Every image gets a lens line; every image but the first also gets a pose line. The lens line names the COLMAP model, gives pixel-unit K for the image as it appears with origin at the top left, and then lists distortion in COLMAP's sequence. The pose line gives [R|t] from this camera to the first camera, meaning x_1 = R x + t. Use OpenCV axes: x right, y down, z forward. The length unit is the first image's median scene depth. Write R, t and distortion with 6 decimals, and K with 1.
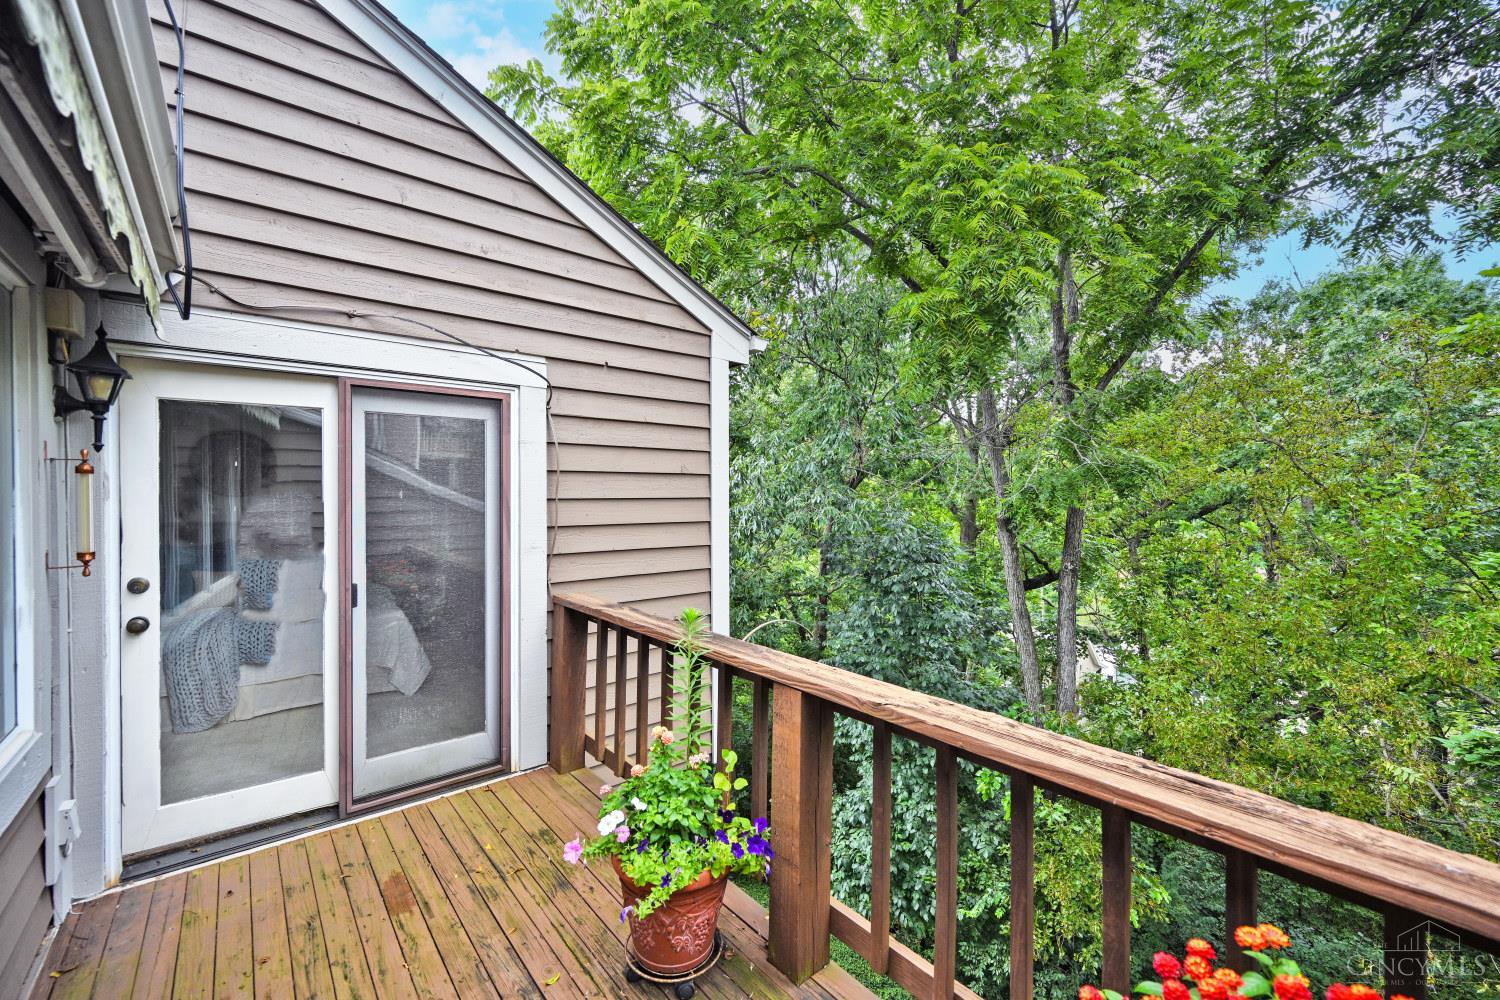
lens RADIAL K [[594.0, 0, 755.0], [0, 594.0, 499.1], [0, 0, 1]] dist [0.001518, -0.000964]
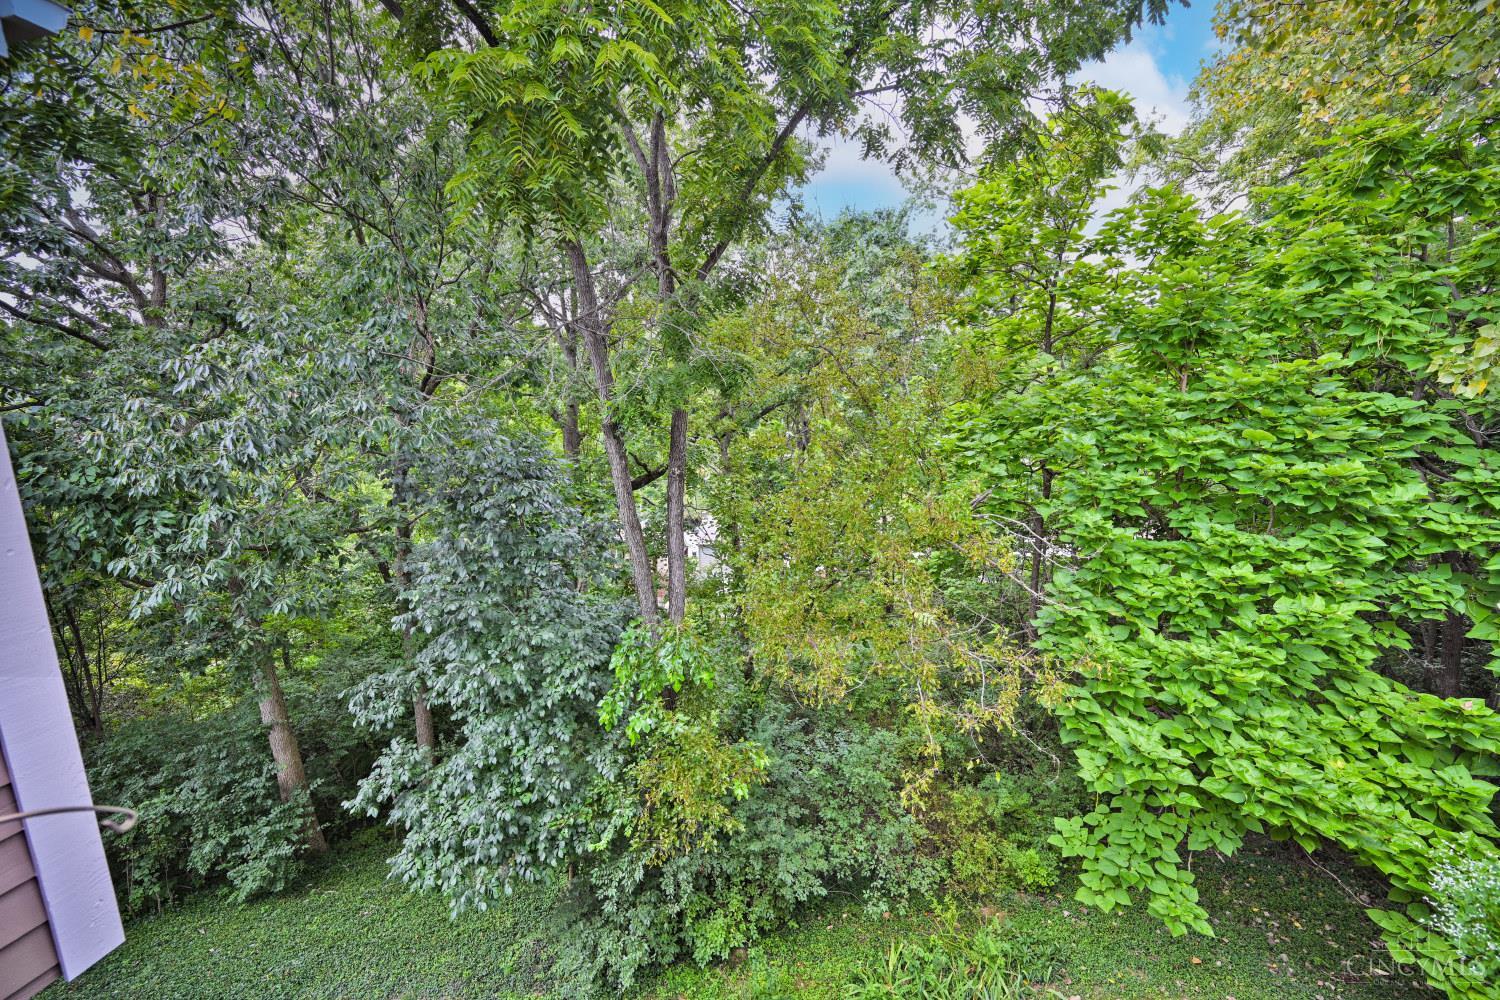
lens RADIAL K [[594.0, 0, 749.7], [0, 594.0, 503.4], [0, 0, 1]] dist [0.001518, -0.000964]
pose [[0.803955, -0.112062, 0.584036, 0.050438], [0.015462, 0.985692, 0.167845, 0.003704], [-0.594489, -0.125909, 0.794185, 0.142753]]
